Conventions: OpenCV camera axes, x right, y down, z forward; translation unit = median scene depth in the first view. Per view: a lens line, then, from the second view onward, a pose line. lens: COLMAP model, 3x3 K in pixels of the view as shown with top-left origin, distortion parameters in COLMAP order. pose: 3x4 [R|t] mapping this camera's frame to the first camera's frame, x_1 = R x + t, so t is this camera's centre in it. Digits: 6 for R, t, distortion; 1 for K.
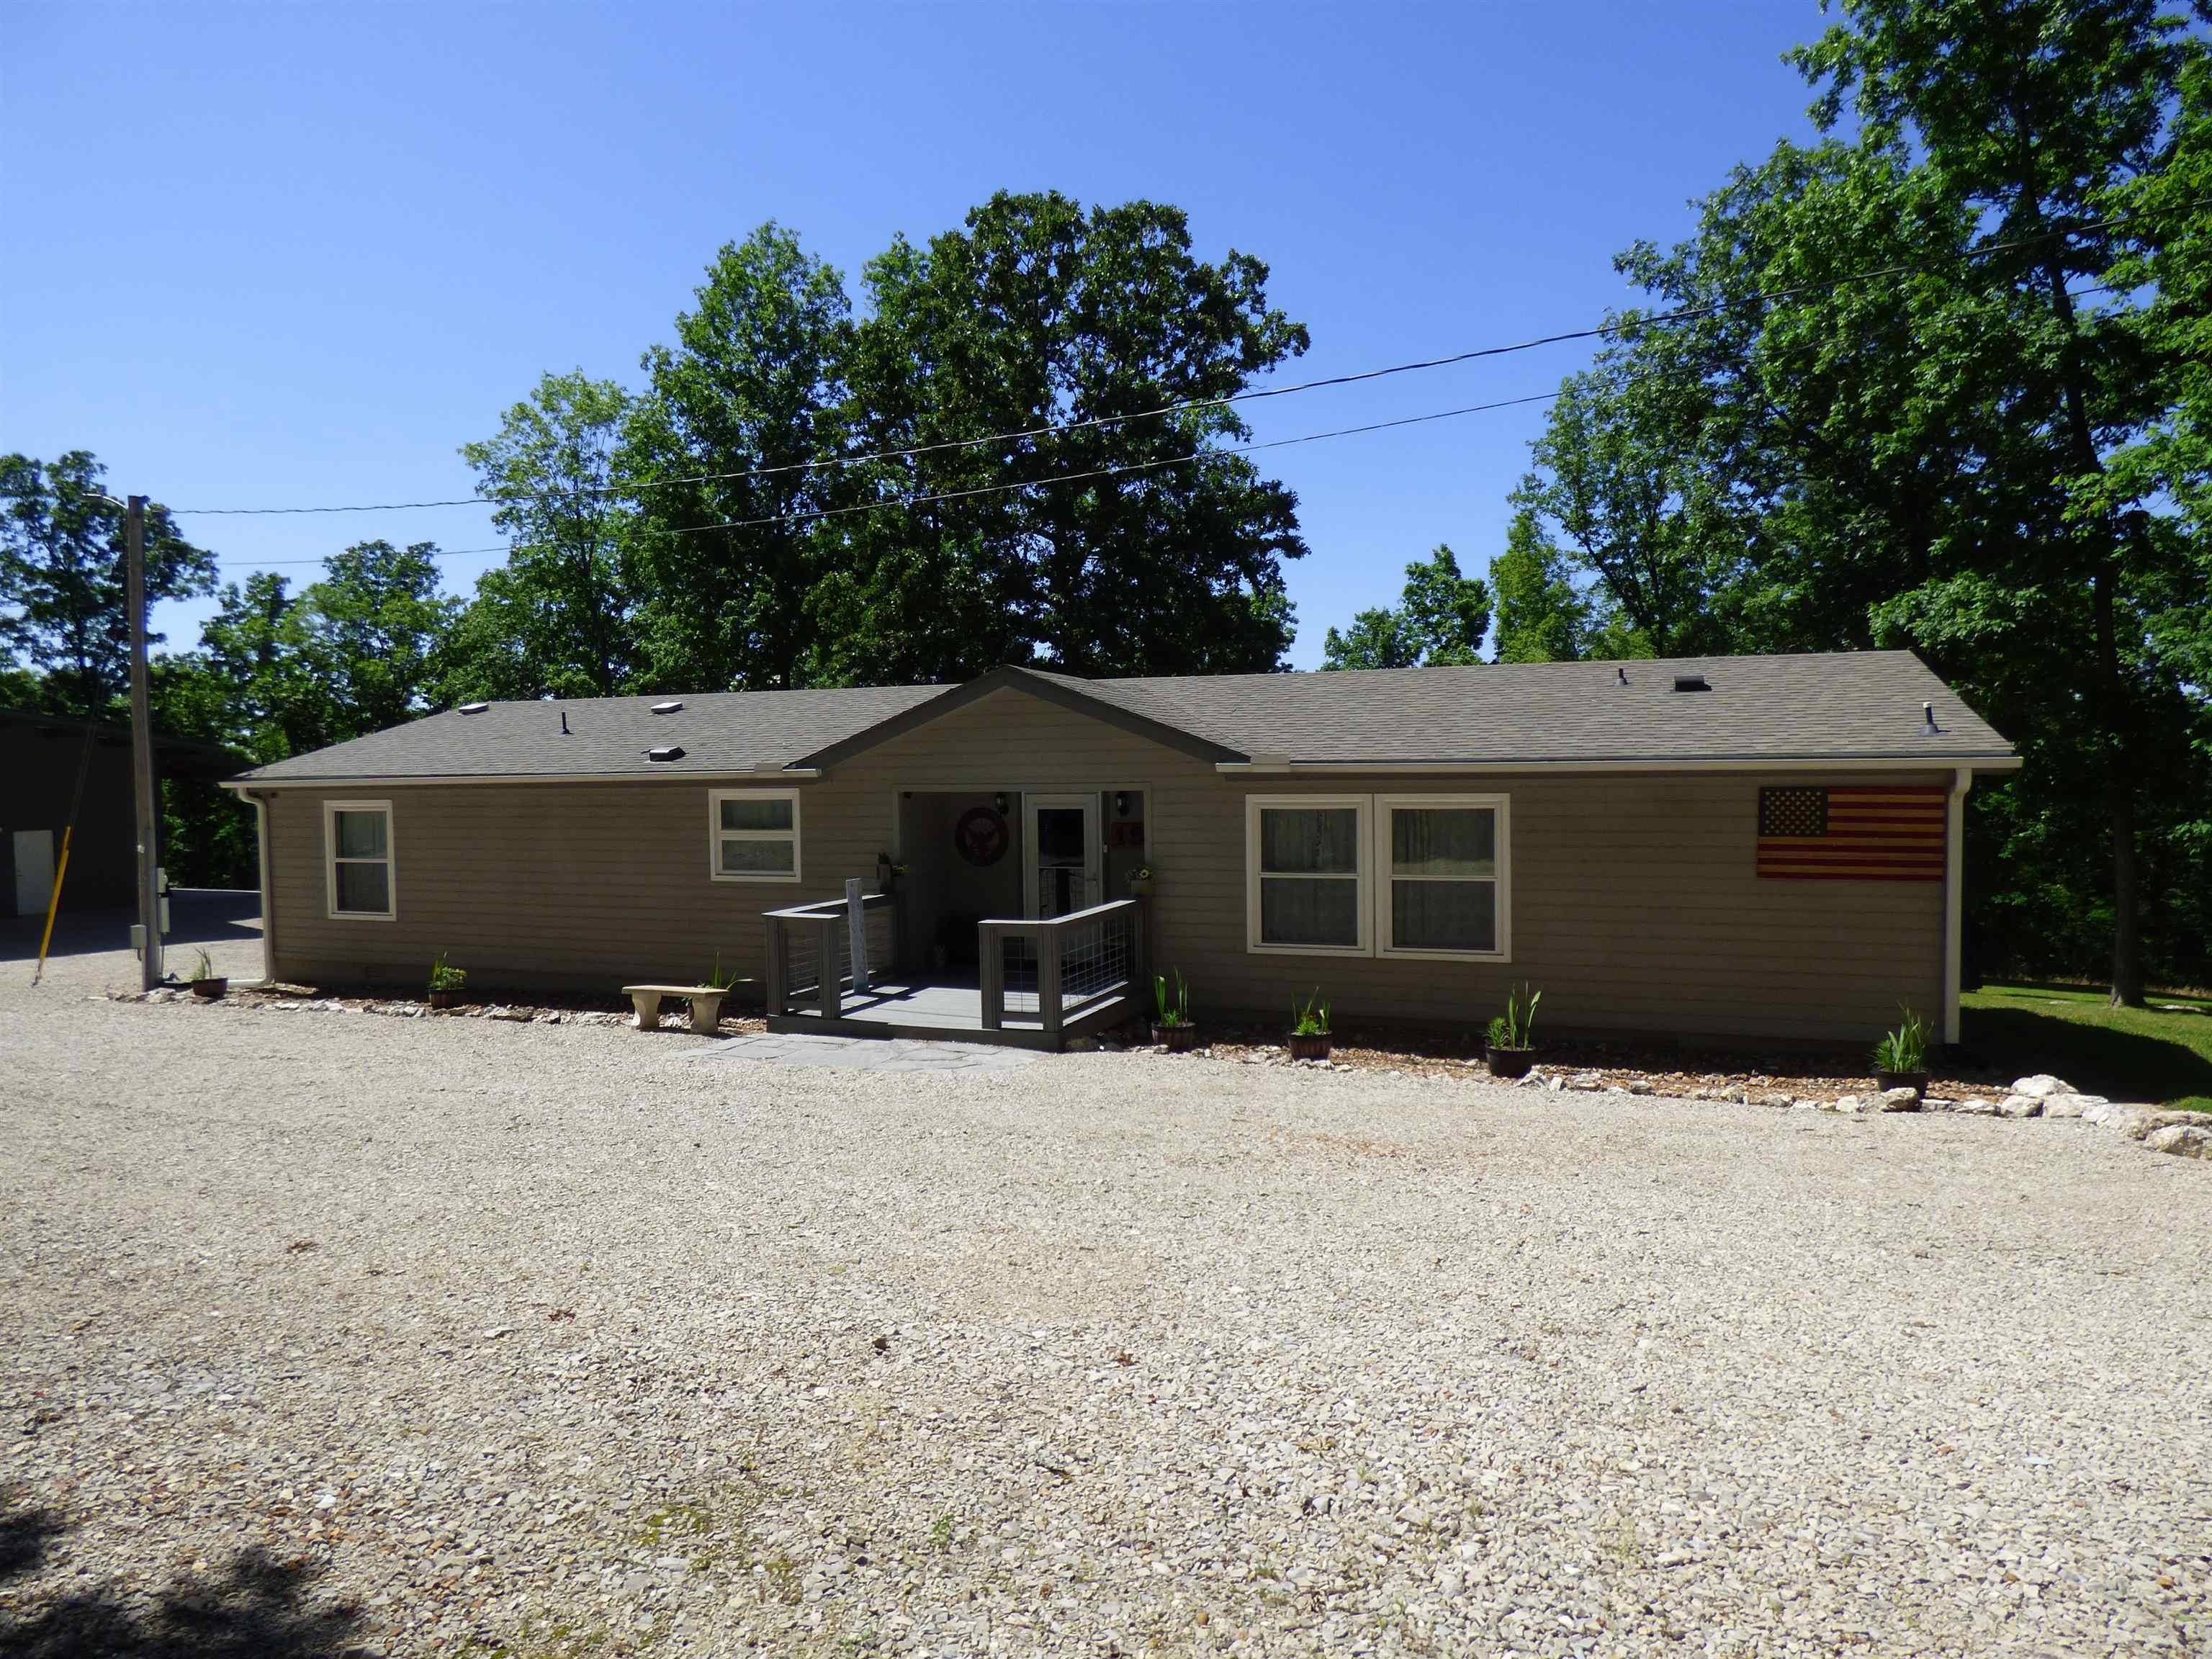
lens RADIAL K [[1351.2, 0, 1111.3], [0, 1351.2, 823.2], [0, 0, 1]] dist [-0.018957, 0.008732]
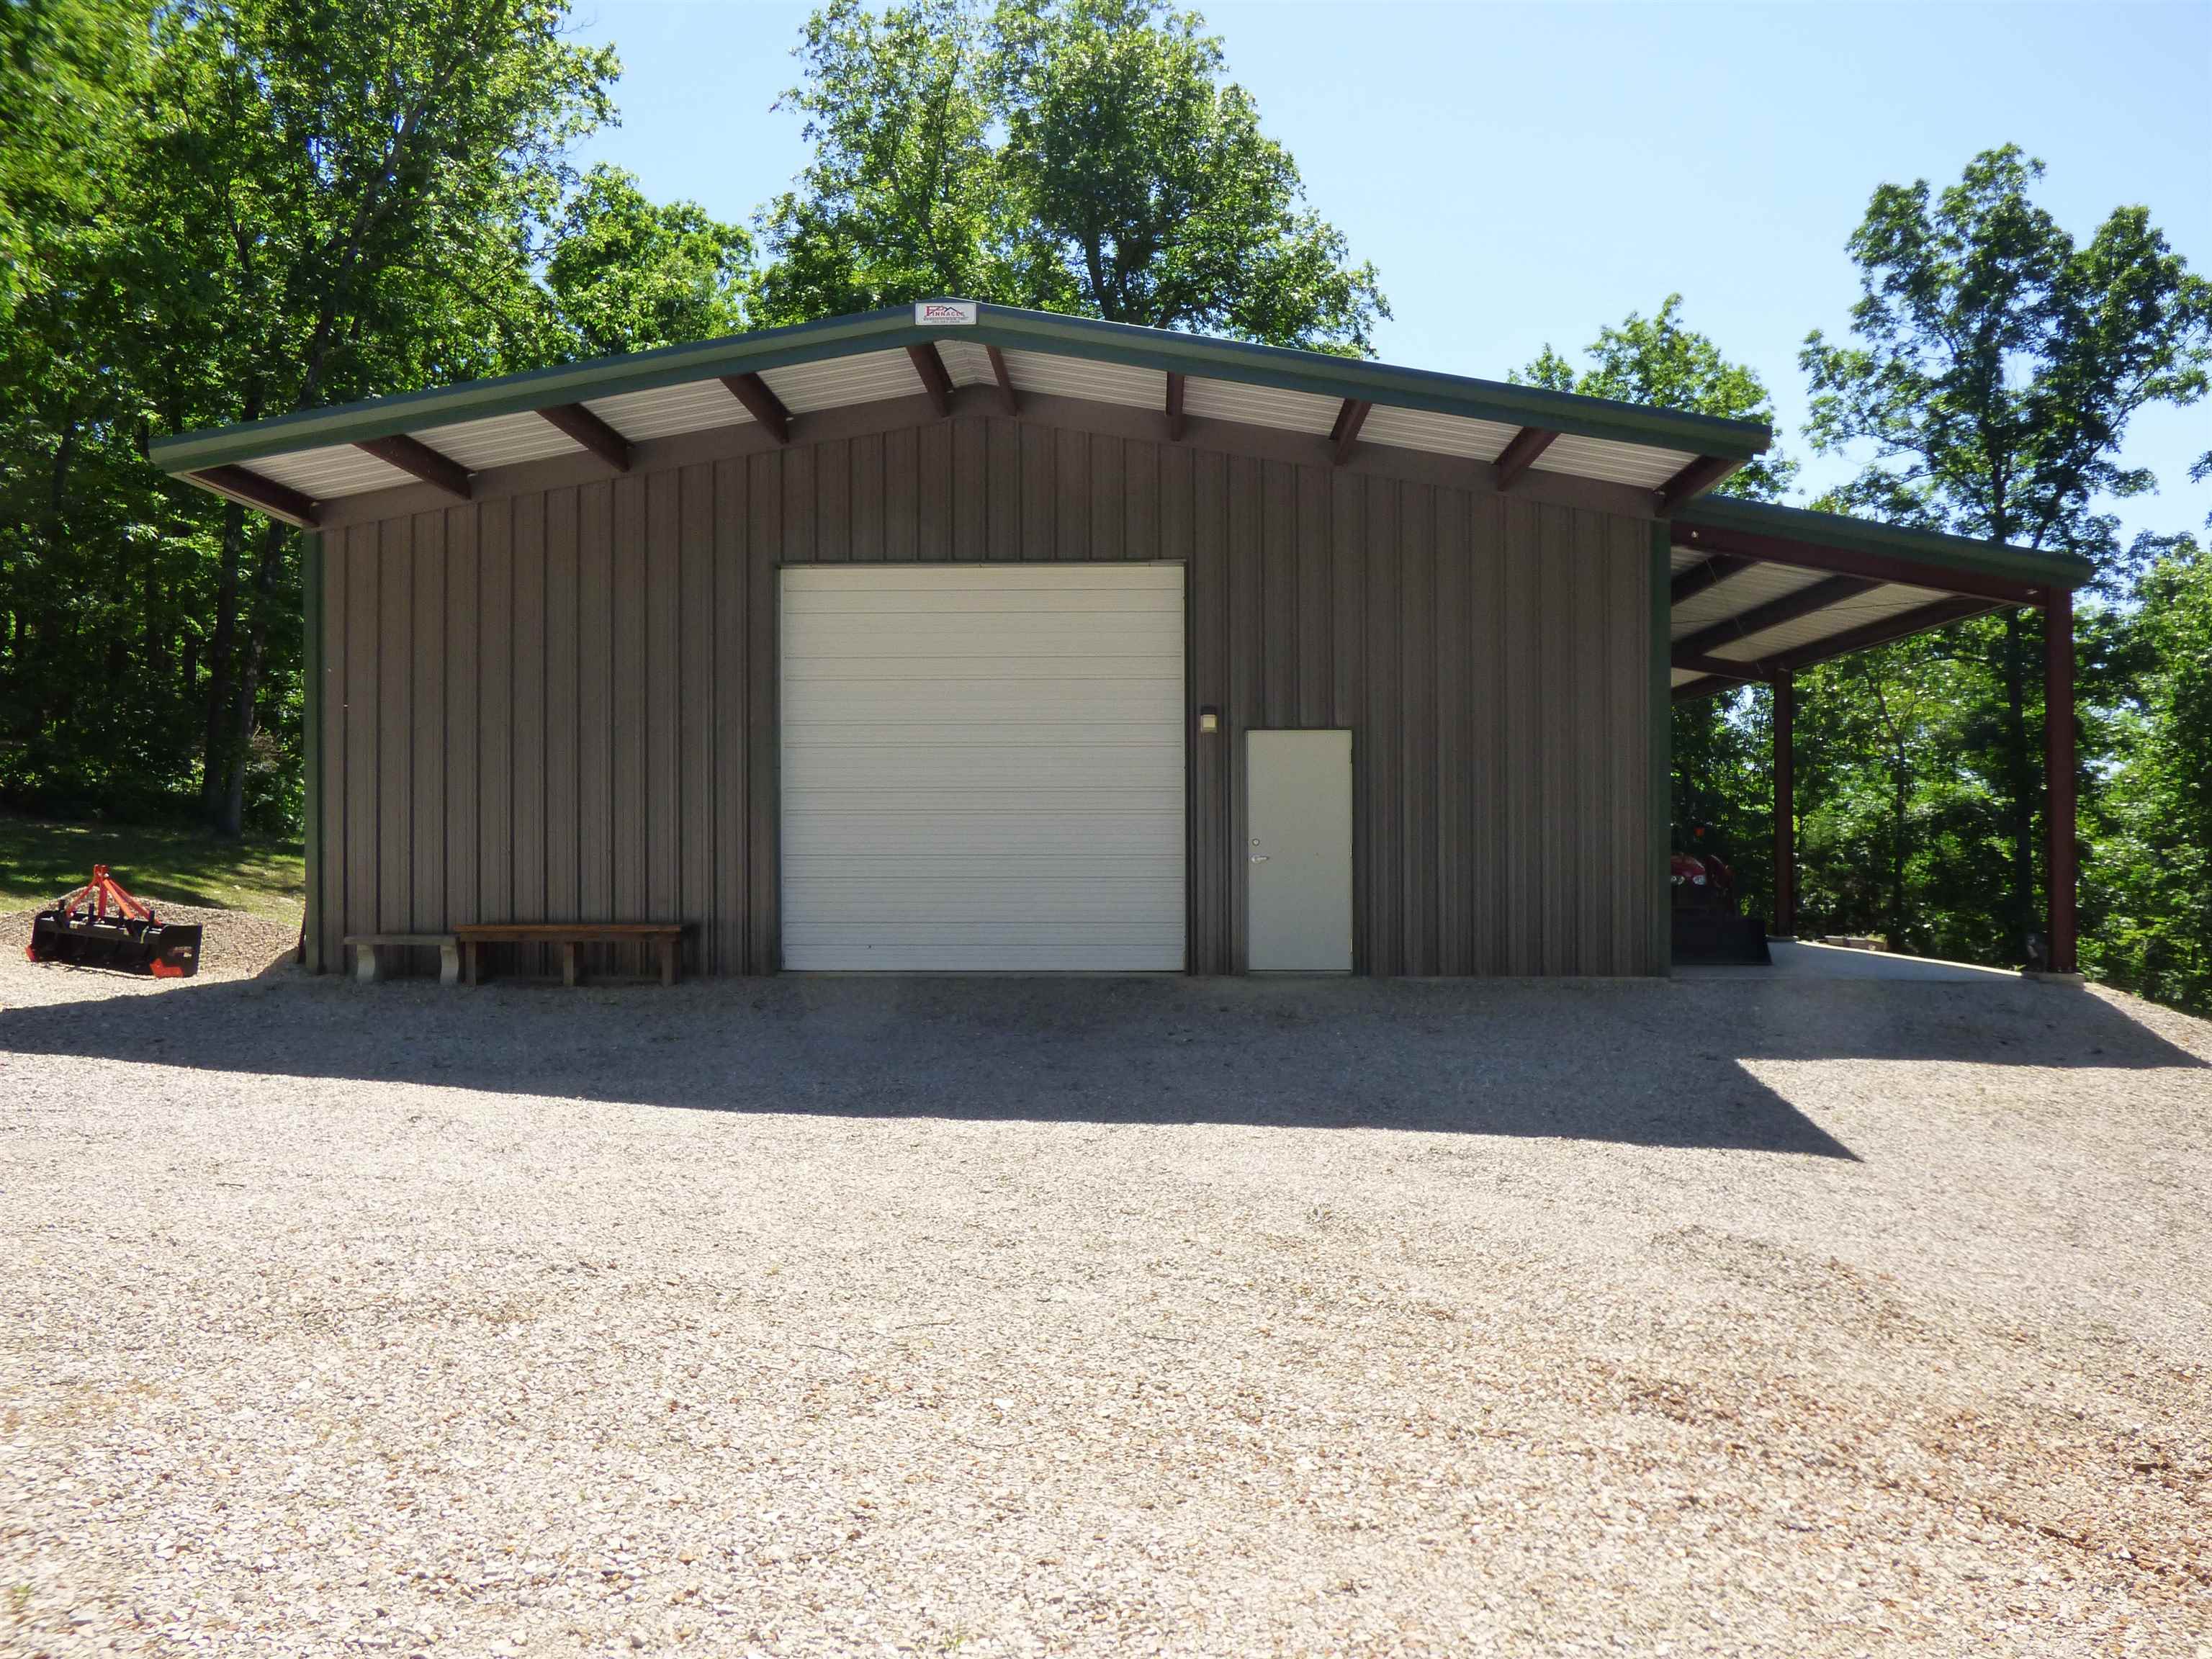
lens RADIAL K [[1932.5, 0, 1106.0], [0, 1932.5, 829.5], [0, 0, 1]] dist [-0.012309, -0.011998]
pose [[0.362236, 0.001921, -0.932084, -0.671242], [-0.039819, 0.999117, -0.013416, 0.080124], [0.931235, 0.041975, 0.361993, 1.500152]]
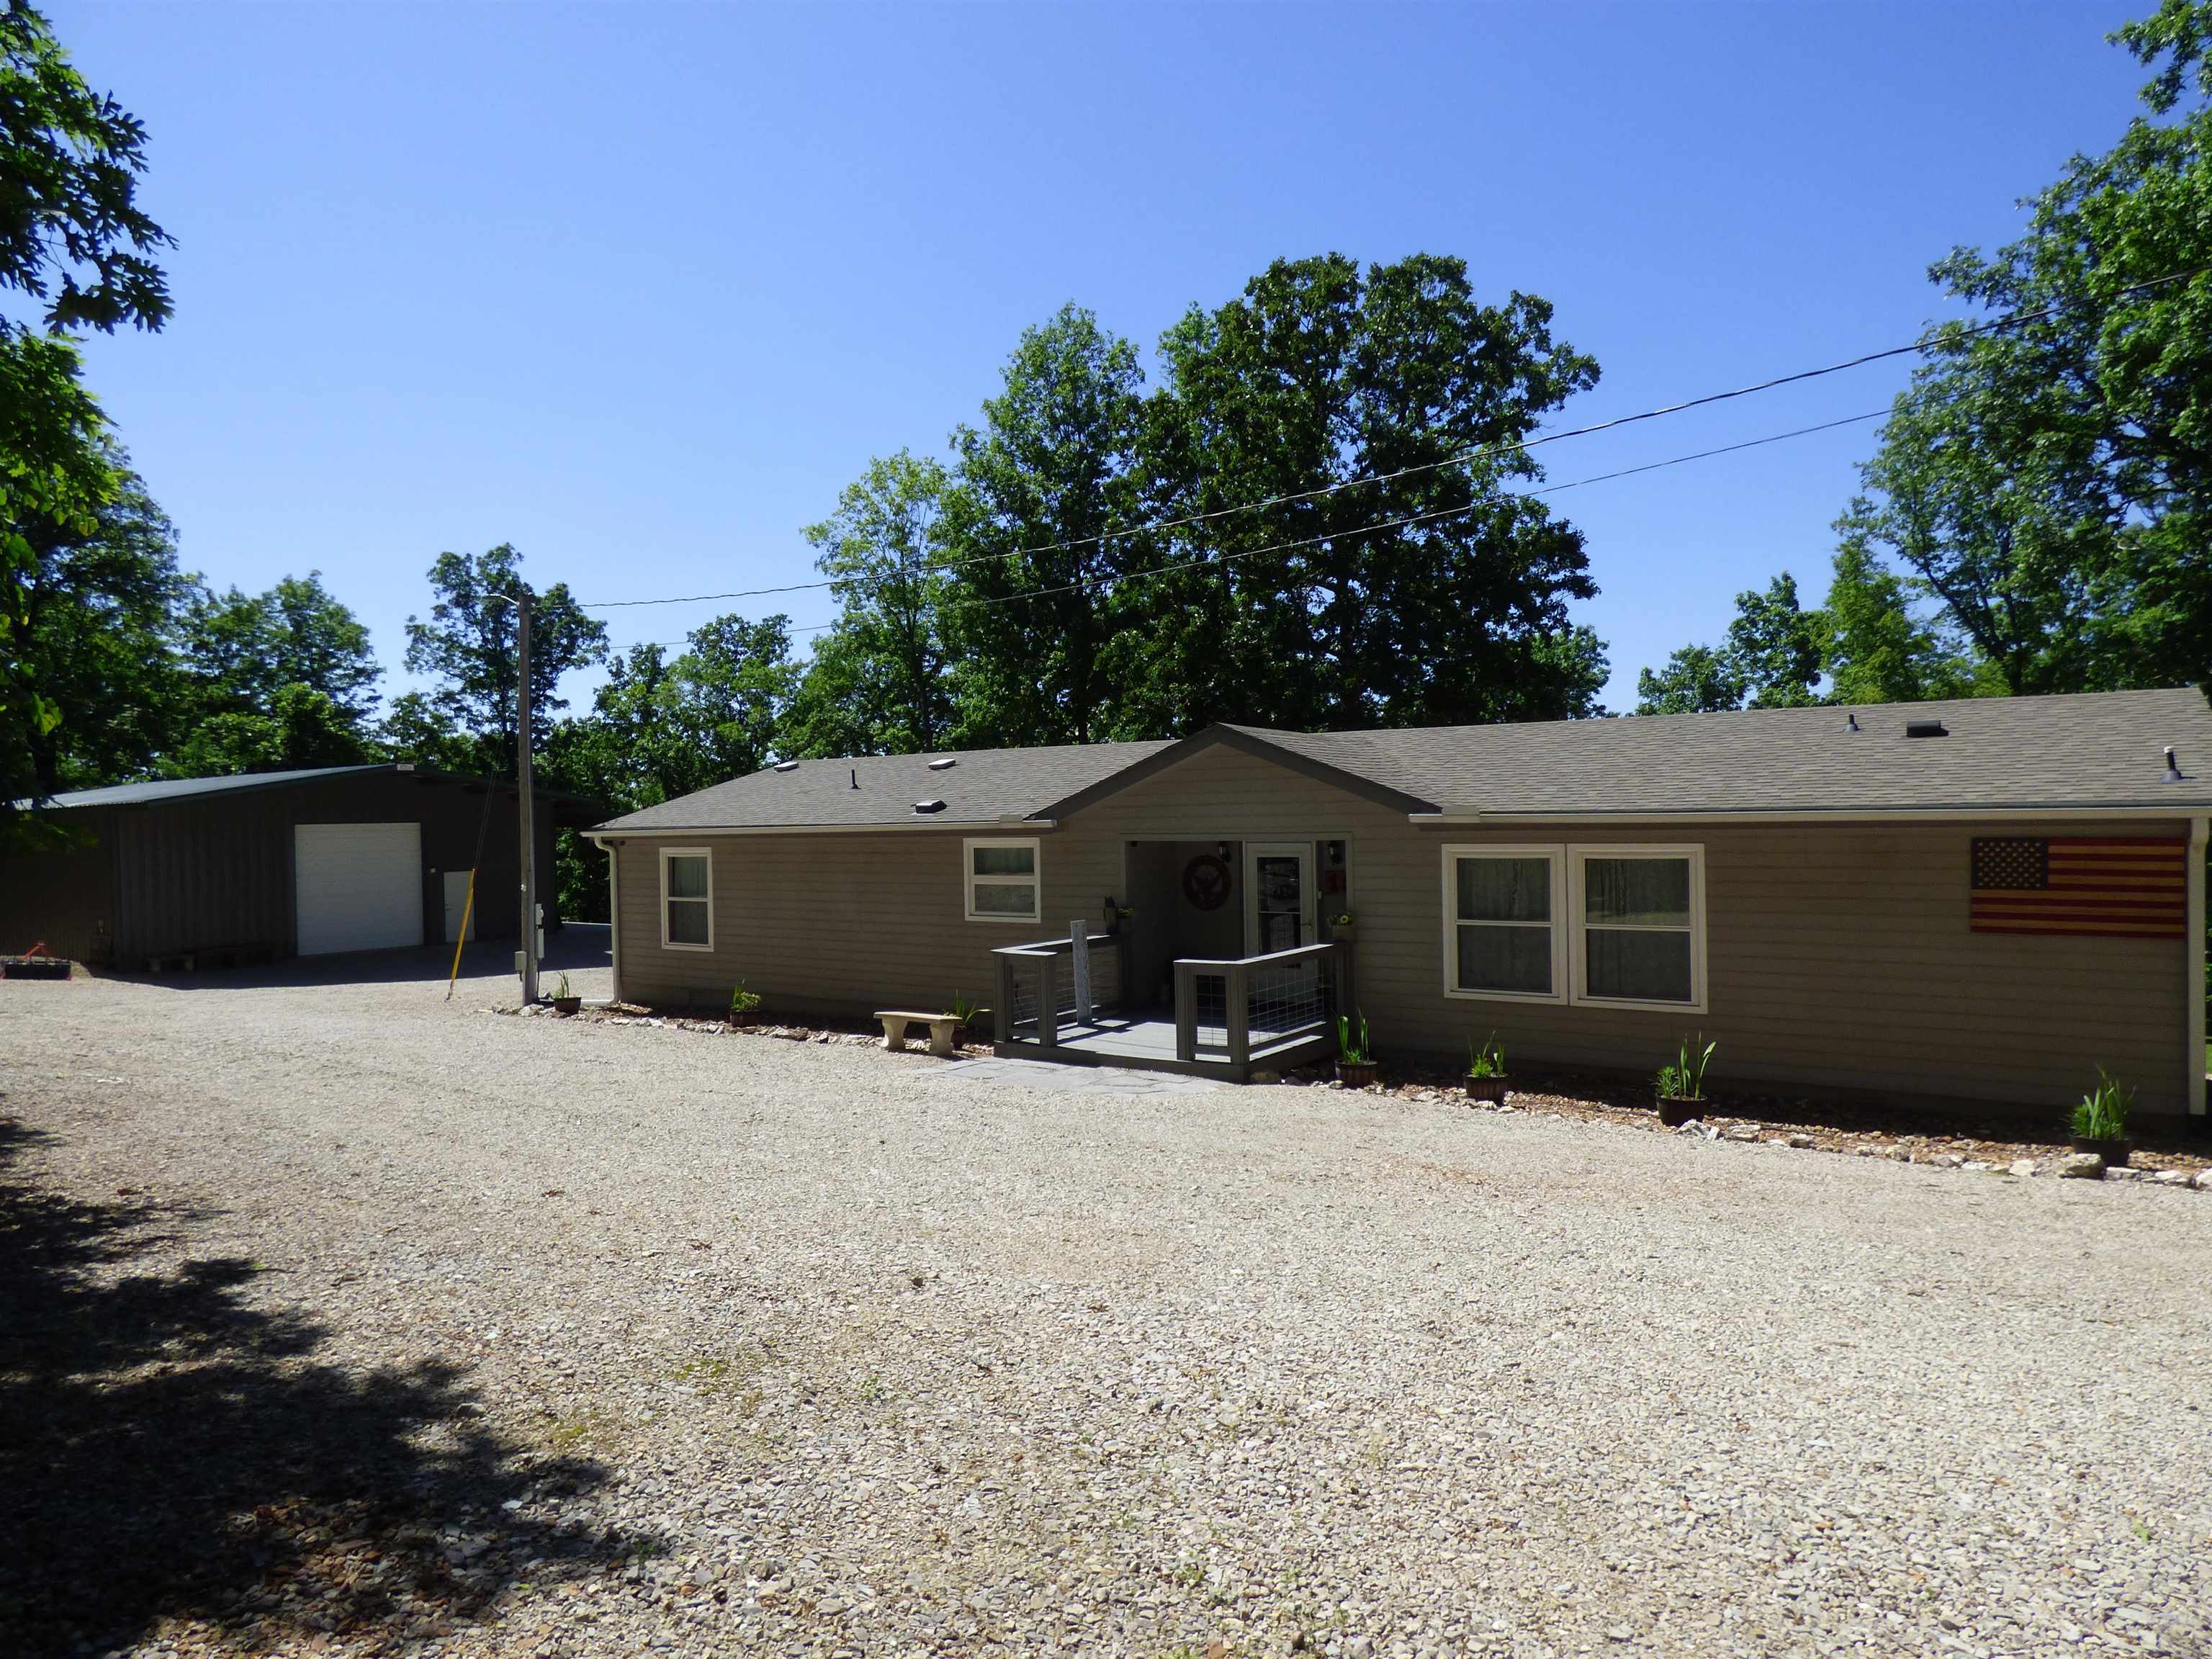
lens RADIAL K [[1342.4, 0, 1106.0], [0, 1342.4, 829.5], [0, 0, 1]] dist [-0.016839, 0.004477]
pose [[0.972644, -0.001202, -0.232297, 0.055959], [-0.005642, 0.999569, -0.028797, -0.000922], [0.232232, 0.029320, 0.972218, -0.037837]]
